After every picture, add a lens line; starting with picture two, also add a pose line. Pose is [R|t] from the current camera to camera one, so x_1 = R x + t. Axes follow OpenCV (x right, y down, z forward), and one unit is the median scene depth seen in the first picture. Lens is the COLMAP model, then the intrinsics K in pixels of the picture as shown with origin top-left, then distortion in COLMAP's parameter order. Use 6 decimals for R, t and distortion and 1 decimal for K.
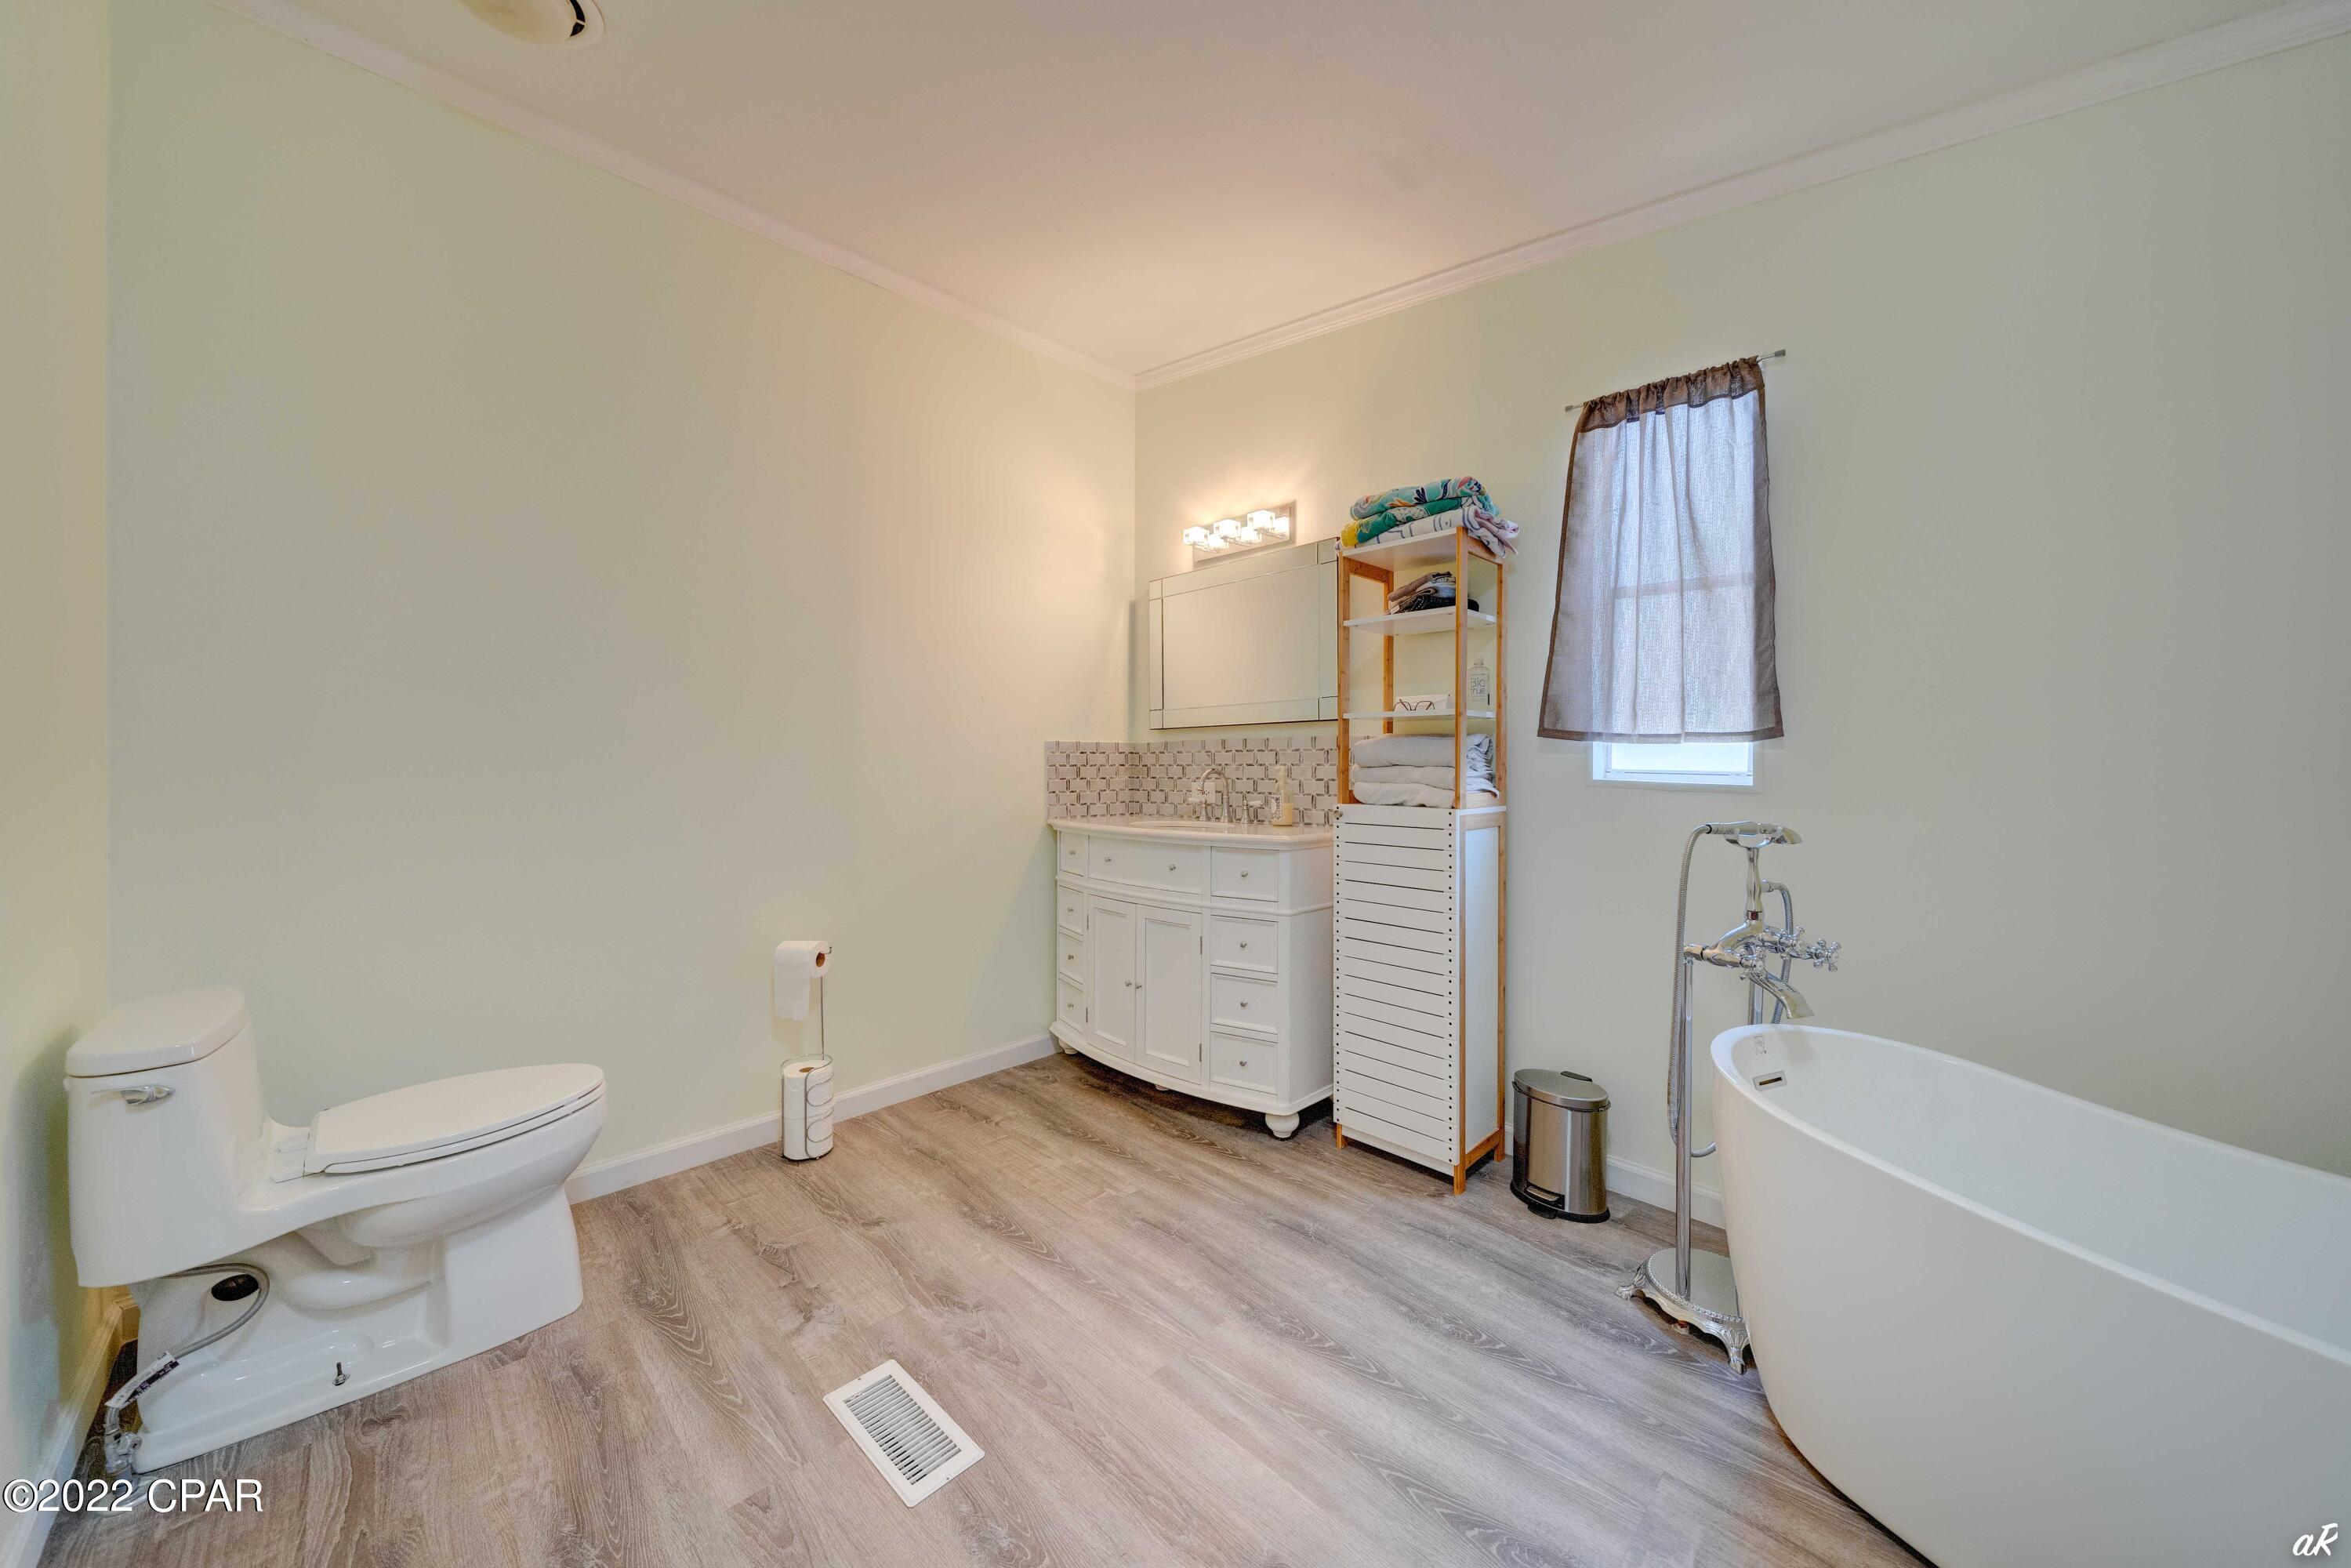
lens RADIAL K [[825.1, 0, 1173.9], [0, 825.1, 780.6], [0, 0, 1]] dist [-0.001599, -0.000683]
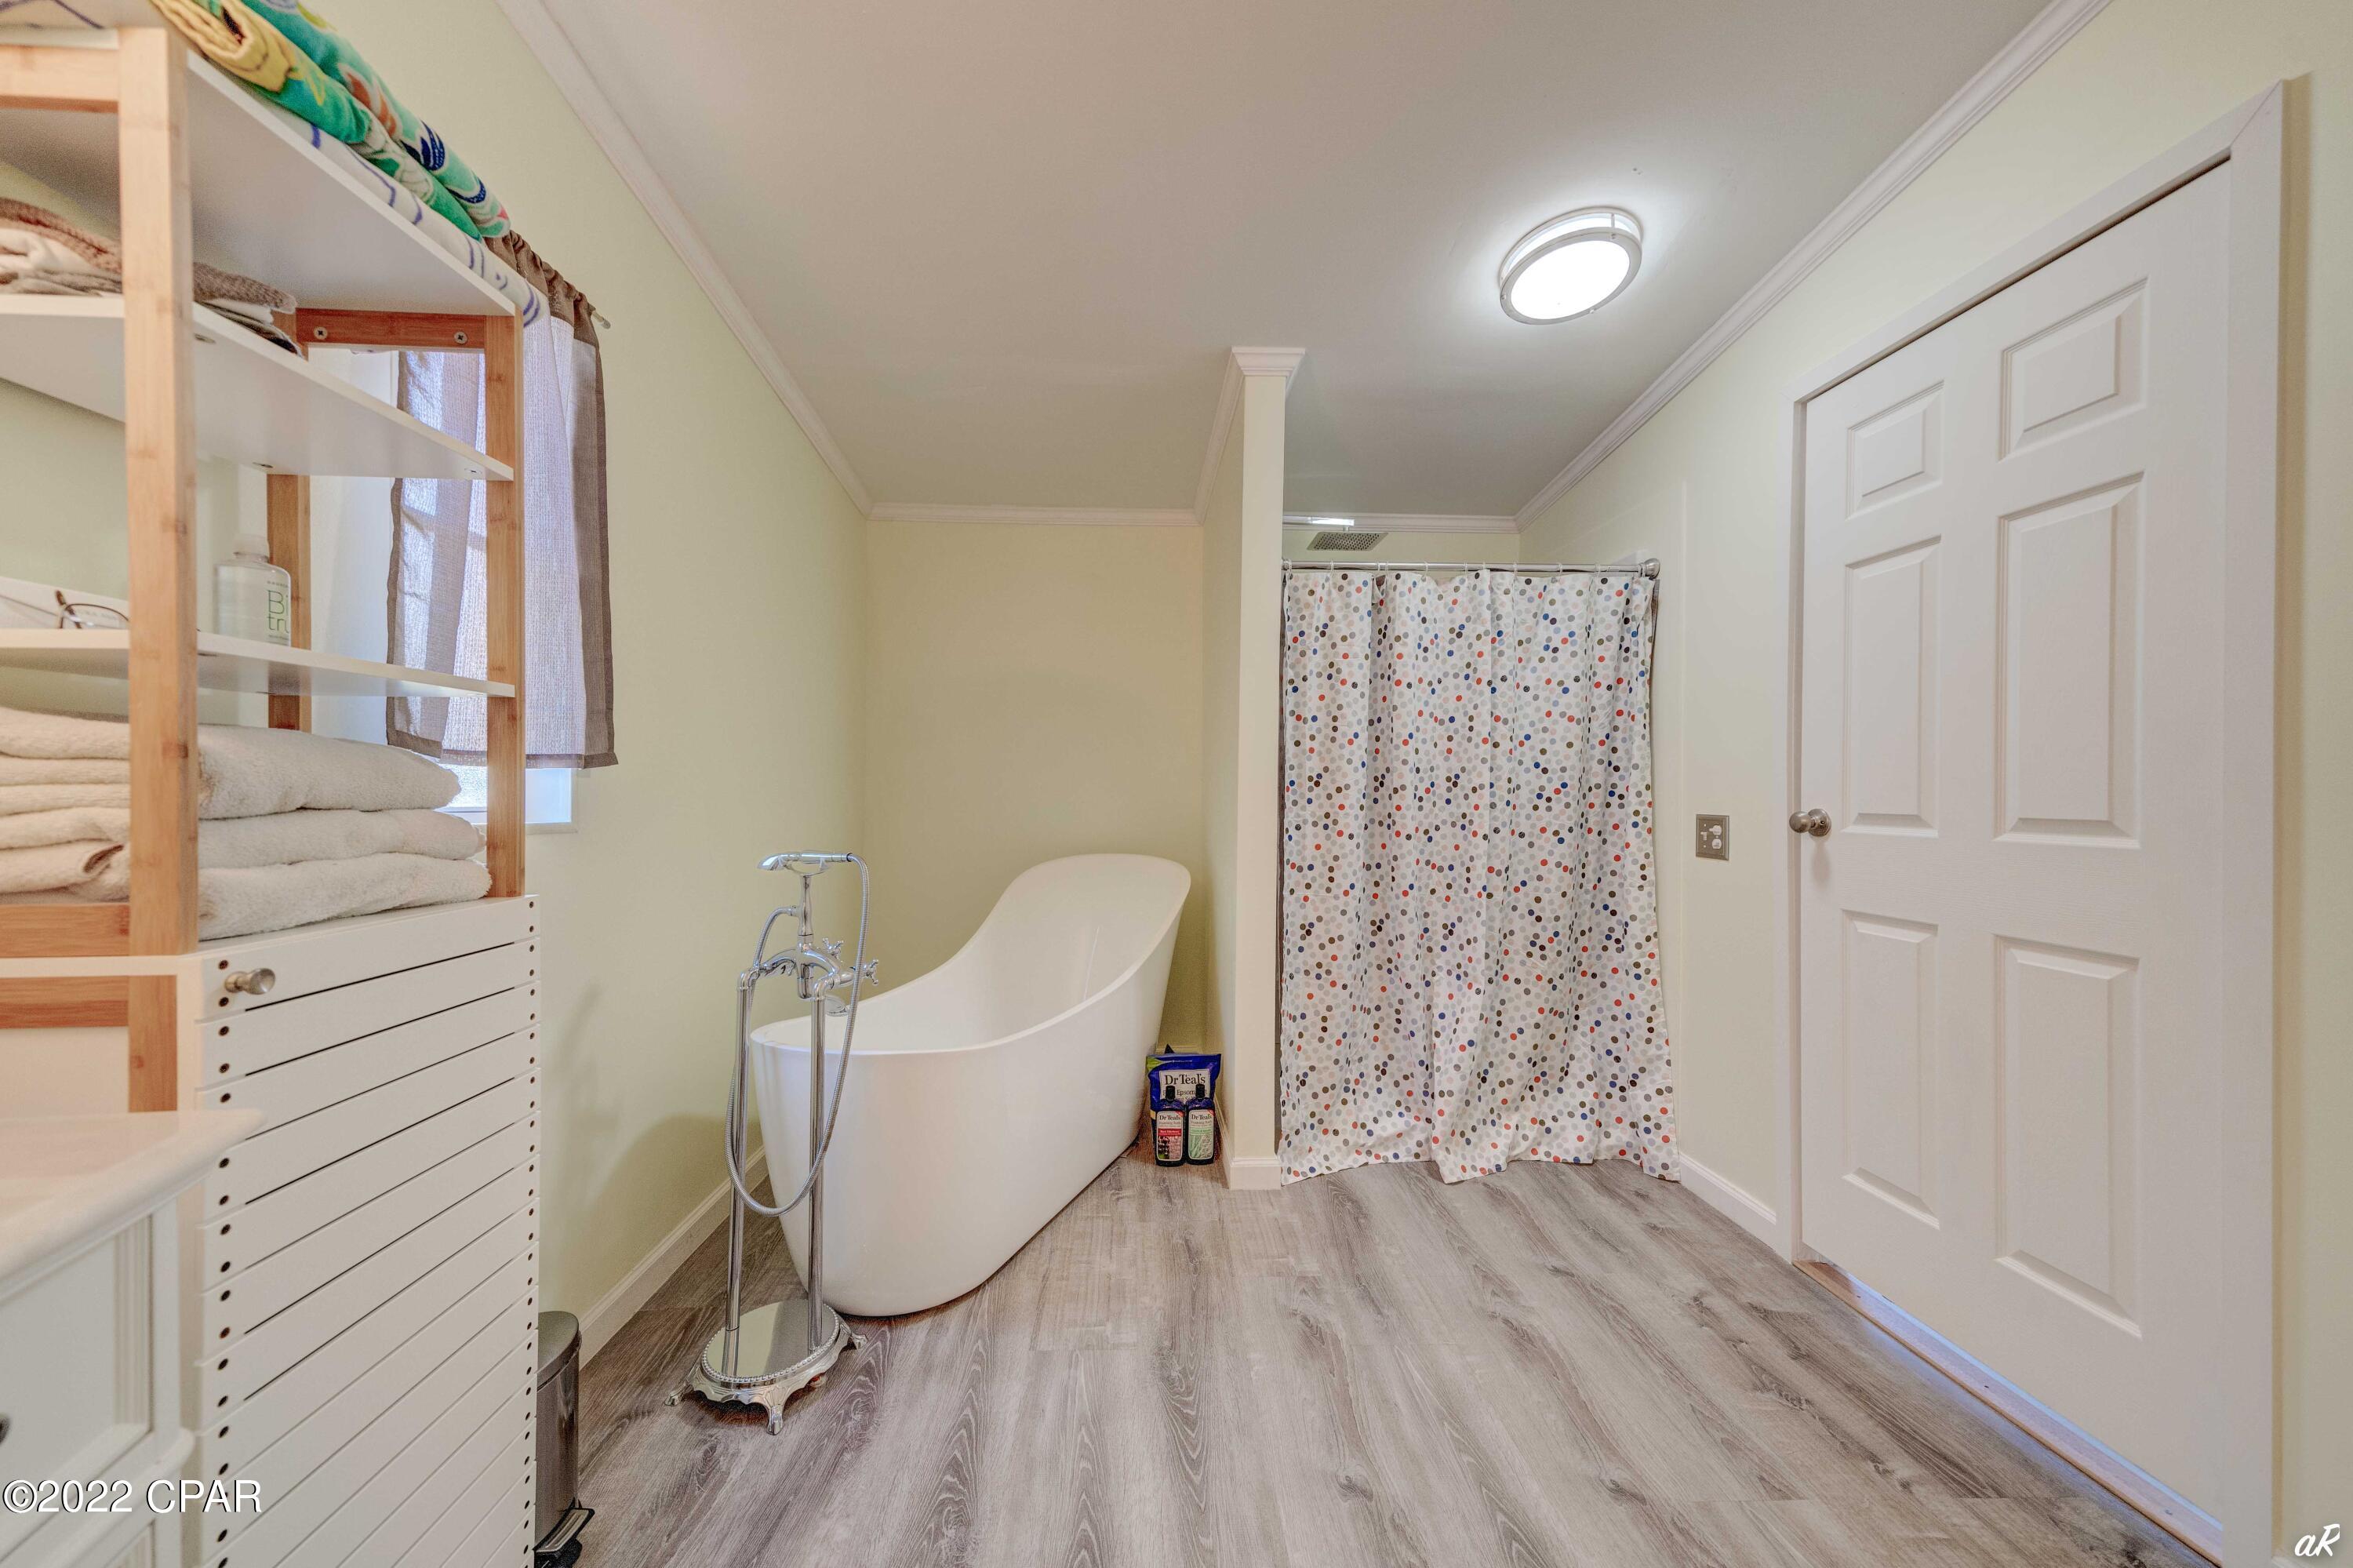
lens RADIAL K [[823.0, 0, 1172.7], [0, 823.0, 785.6], [0, 0, 1]] dist [0.000921, 0.000038]
pose [[-0.746077, 0.003417, 0.665851, -0.343078], [0.015695, 0.999799, 0.012455, -0.036976], [-0.665674, 0.019743, -0.745981, 1.461057]]
